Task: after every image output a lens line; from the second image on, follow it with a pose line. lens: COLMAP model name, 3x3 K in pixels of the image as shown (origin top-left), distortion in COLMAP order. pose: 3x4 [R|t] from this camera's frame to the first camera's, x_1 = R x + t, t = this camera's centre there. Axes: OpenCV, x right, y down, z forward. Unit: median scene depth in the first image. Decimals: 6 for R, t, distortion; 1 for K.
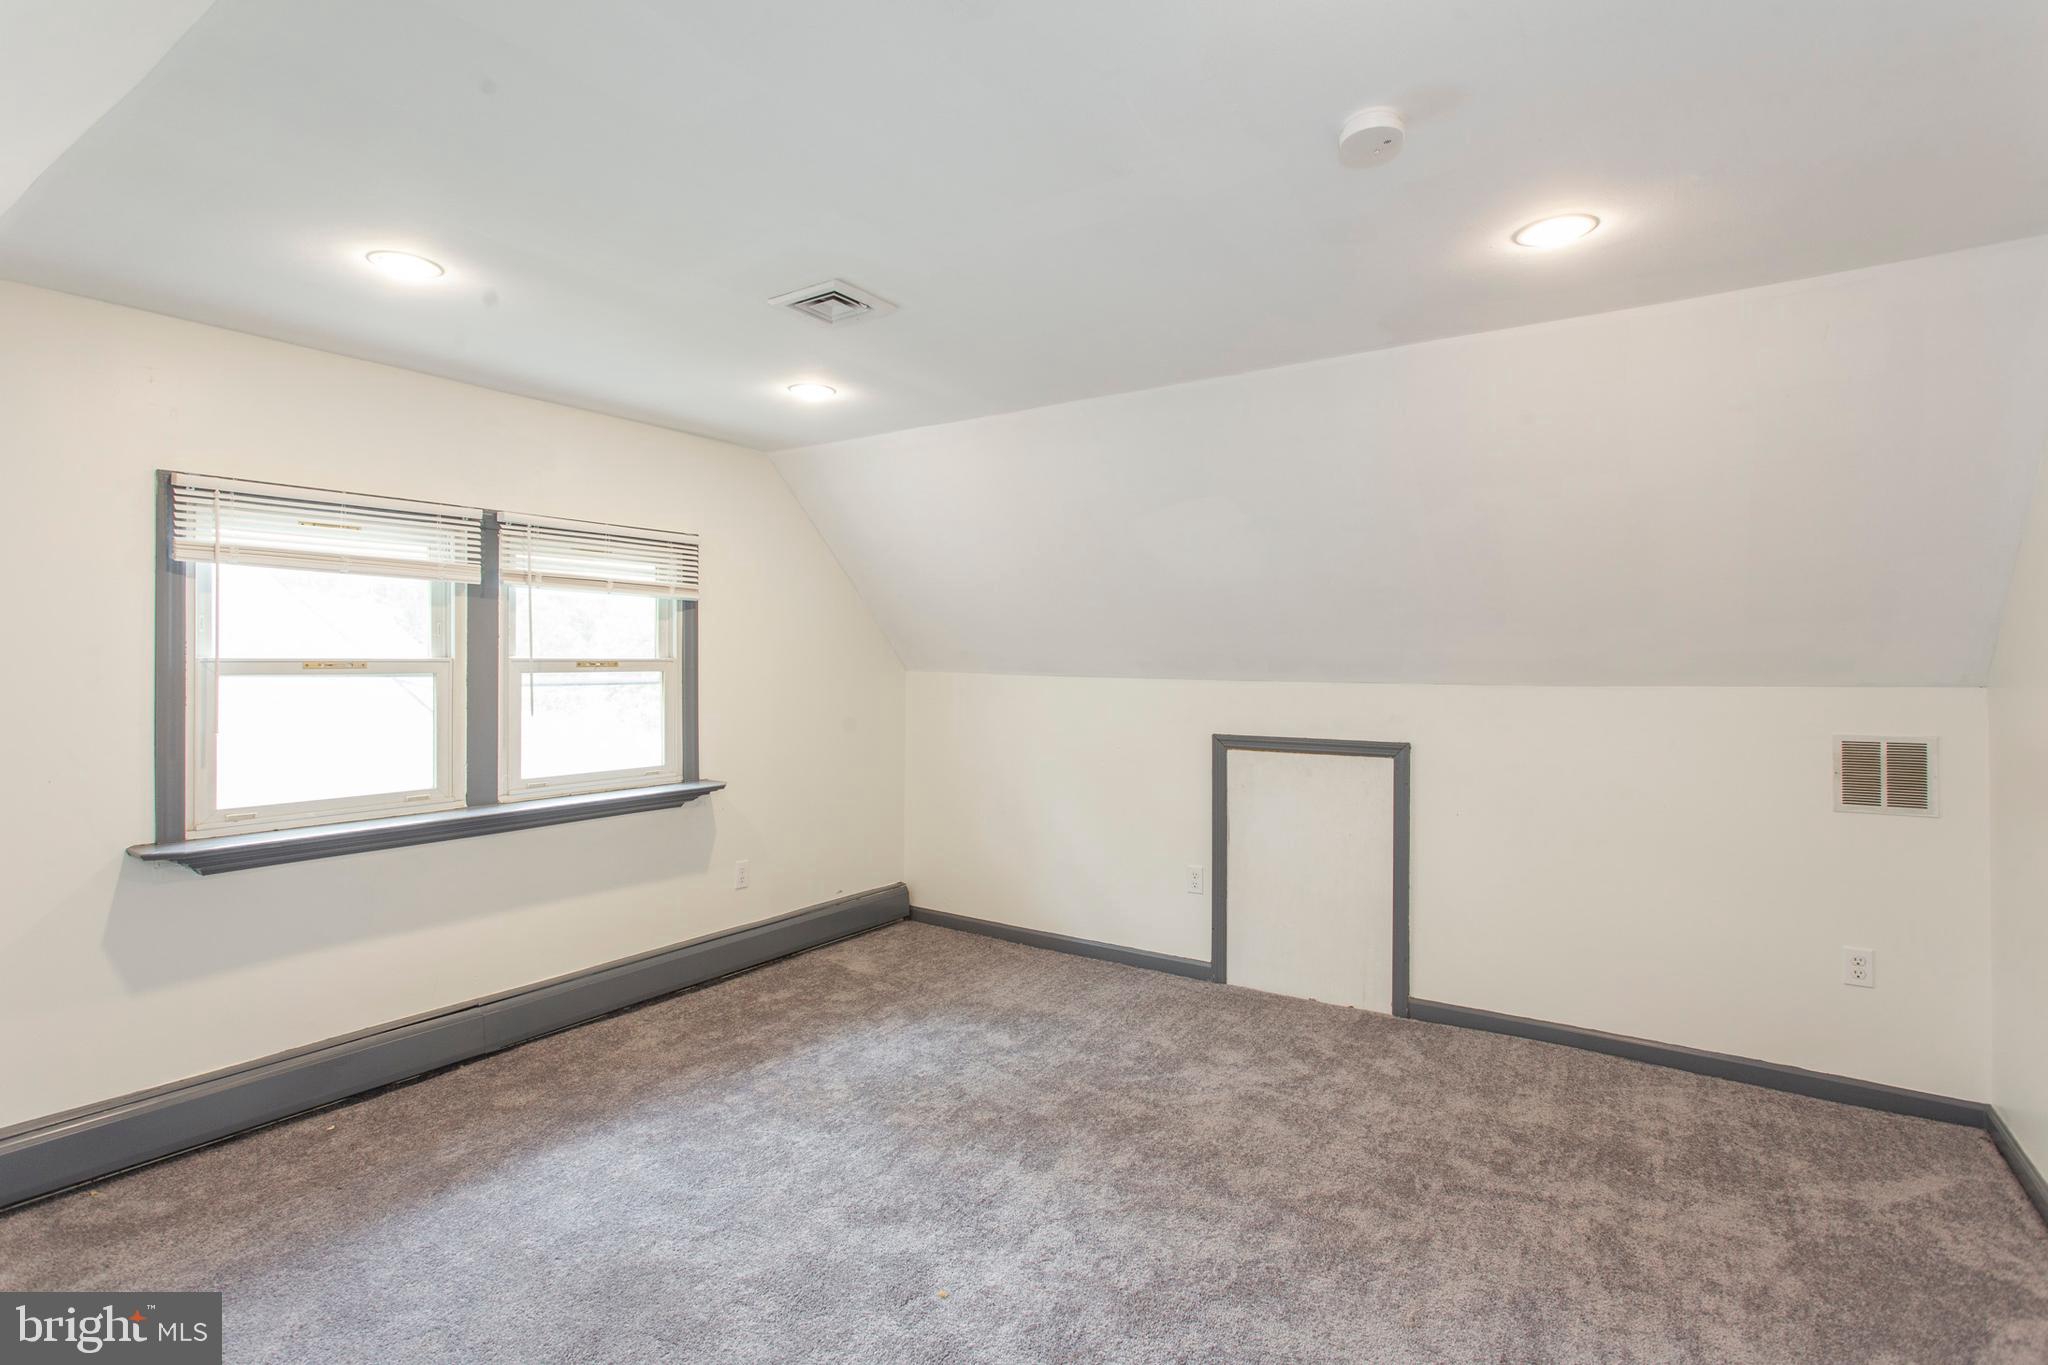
lens RADIAL K [[991.3, 0, 1038.3], [0, 991.3, 673.6], [0, 0, 1]] dist [-0.019971, 0.009730]
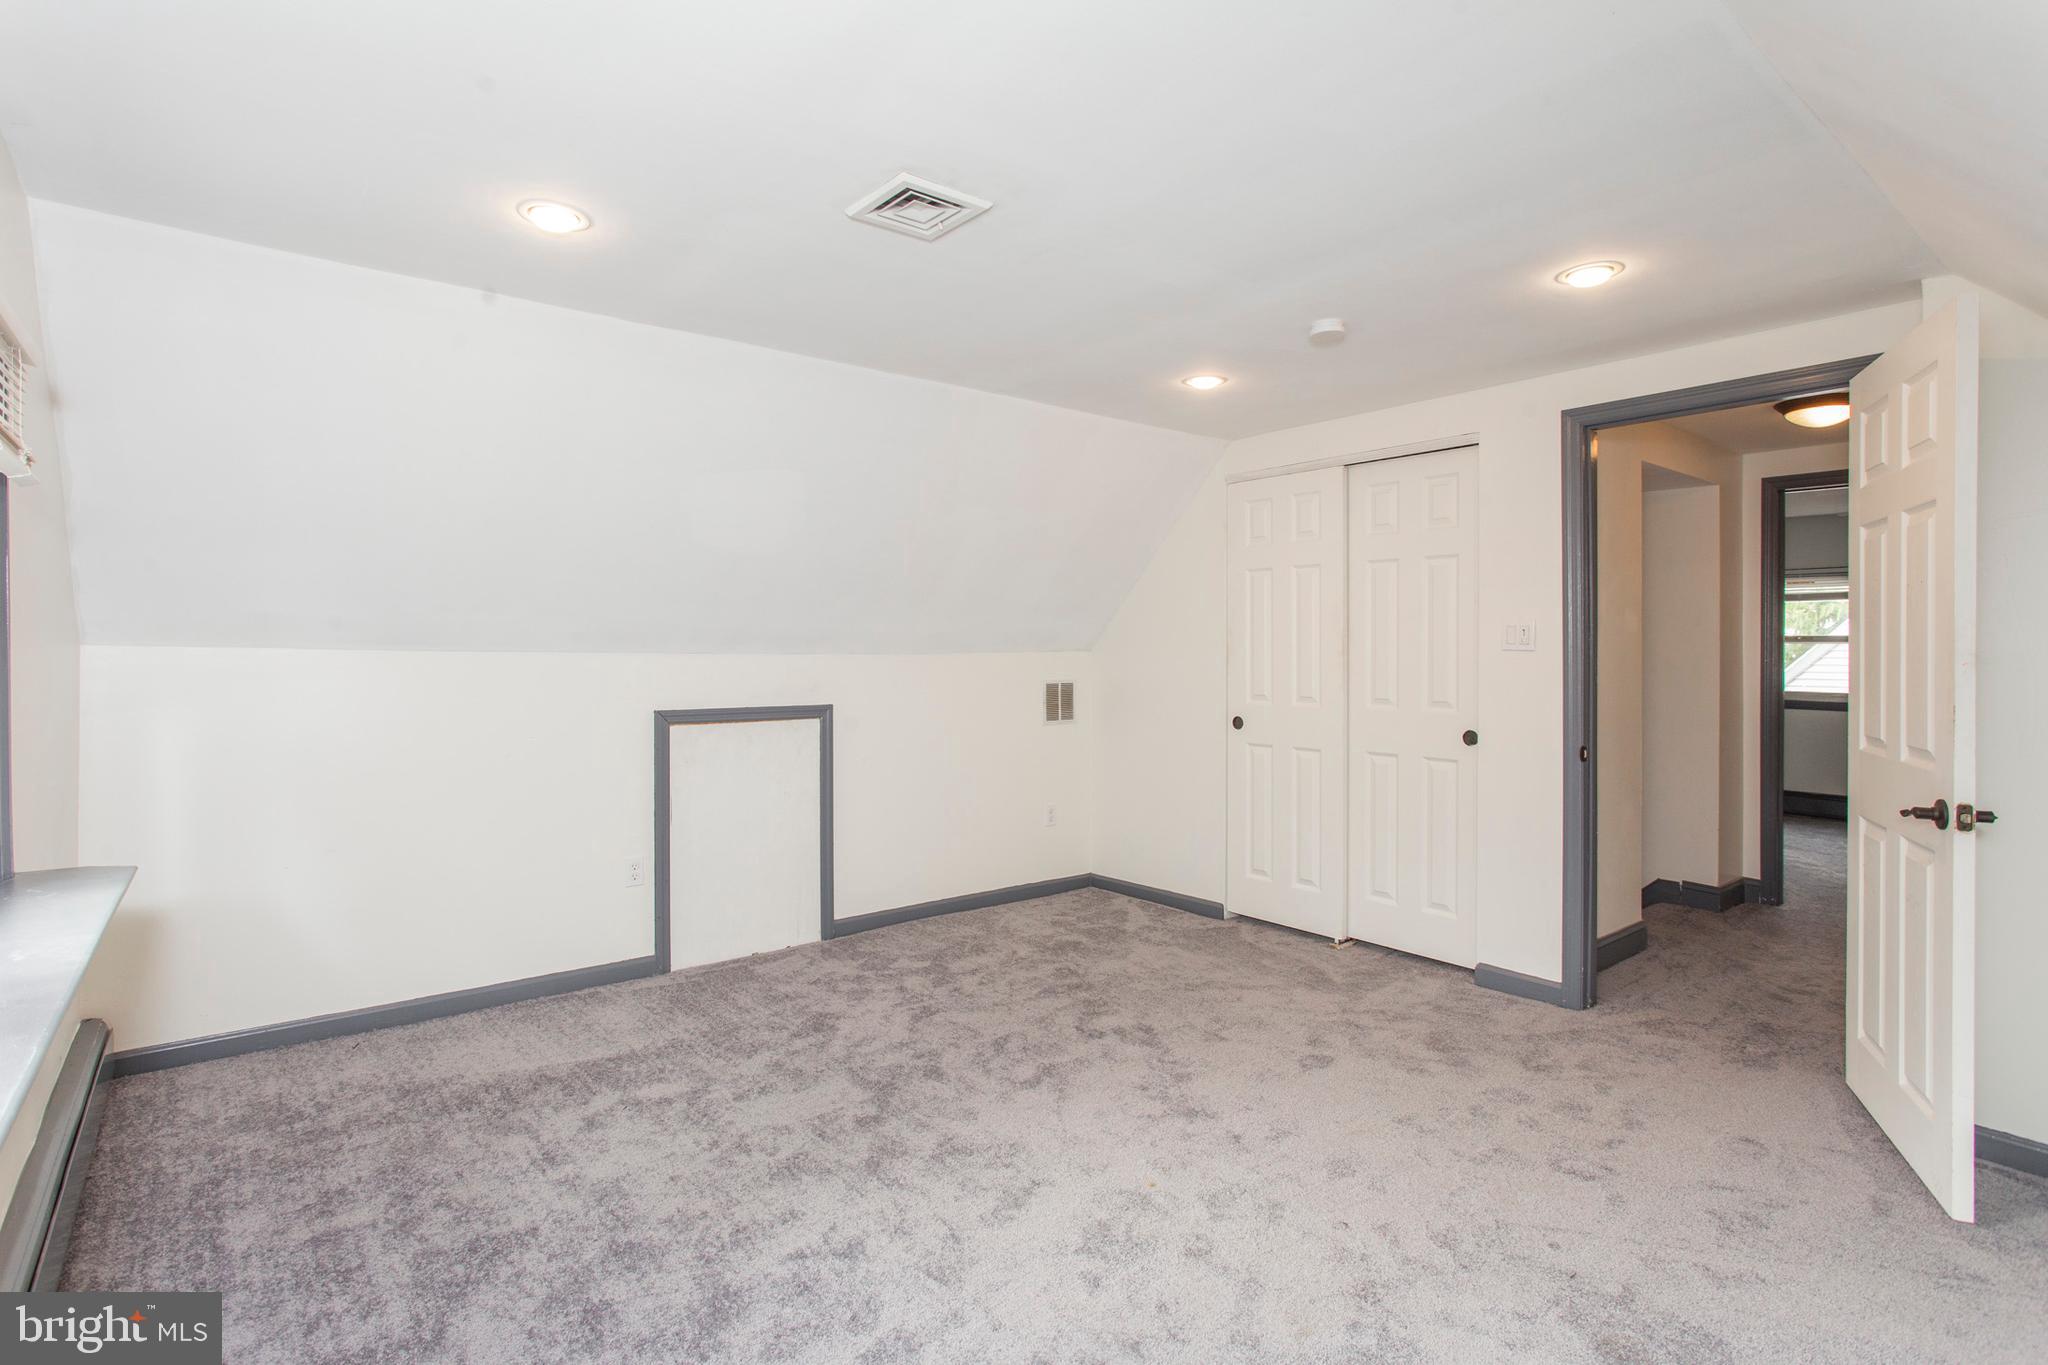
lens RADIAL K [[979.8, 0, 1017.3], [0, 979.8, 658.8], [0, 0, 1]] dist [0.002336, 0.000764]
pose [[0.305619, -0.013561, 0.952057, -0.660248], [0.002297, 0.999906, 0.013505, 0.000572], [-0.952151, -0.001941, 0.305621, 0.429465]]
